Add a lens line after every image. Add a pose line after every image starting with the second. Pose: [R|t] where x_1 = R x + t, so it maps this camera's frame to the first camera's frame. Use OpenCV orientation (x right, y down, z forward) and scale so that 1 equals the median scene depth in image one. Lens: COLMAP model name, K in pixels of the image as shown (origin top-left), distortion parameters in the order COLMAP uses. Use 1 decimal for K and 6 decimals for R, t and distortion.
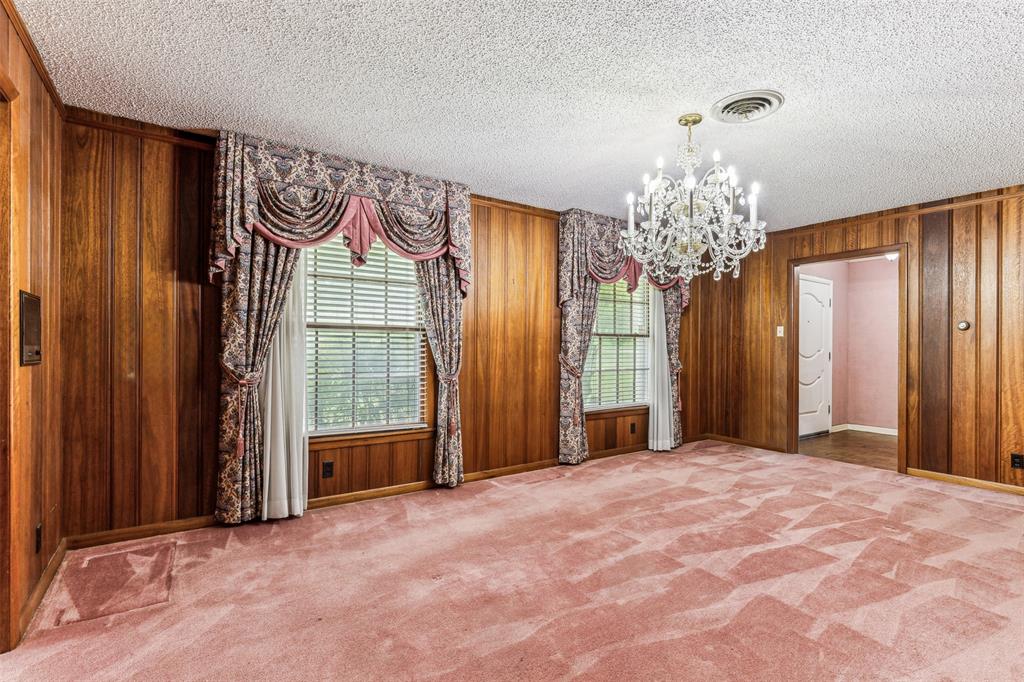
lens RADIAL K [[417.9, 0, 510.7], [0, 417.9, 344.5], [0, 0, 1]] dist [-0.007335, 0.000307]
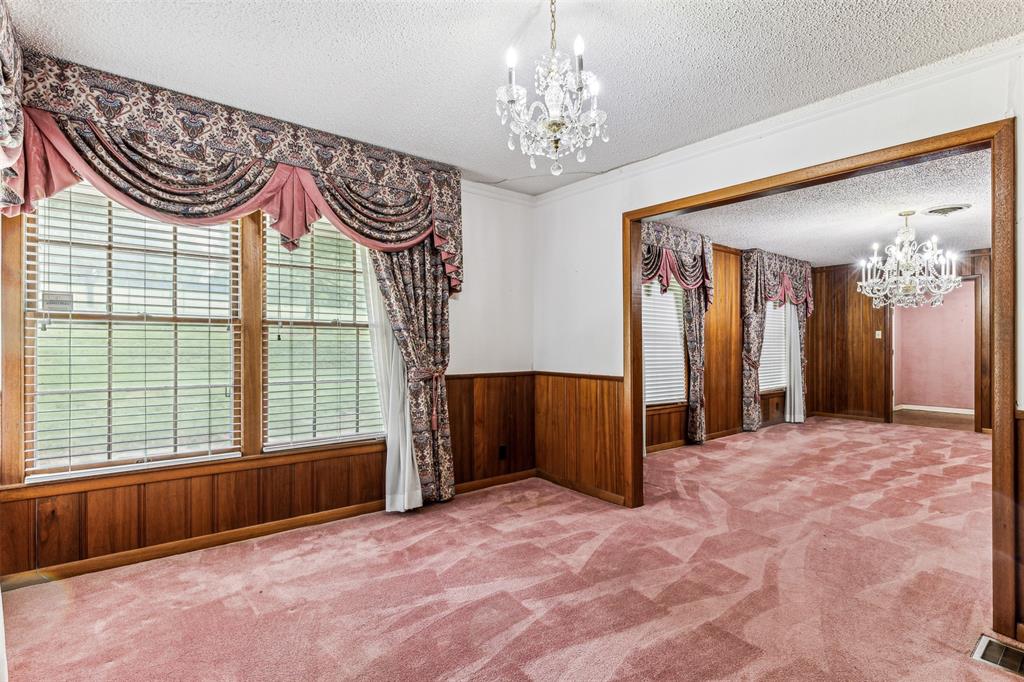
lens RADIAL K [[485.2, 0, 516.9], [0, 485.2, 345.5], [0, 0, 1]] dist [0.008139, -0.000995]
pose [[0.991374, -0.004172, 0.130997, -0.703349], [0.003093, 0.999960, 0.008433, -0.012376], [-0.131027, -0.007955, 0.991347, -0.422437]]
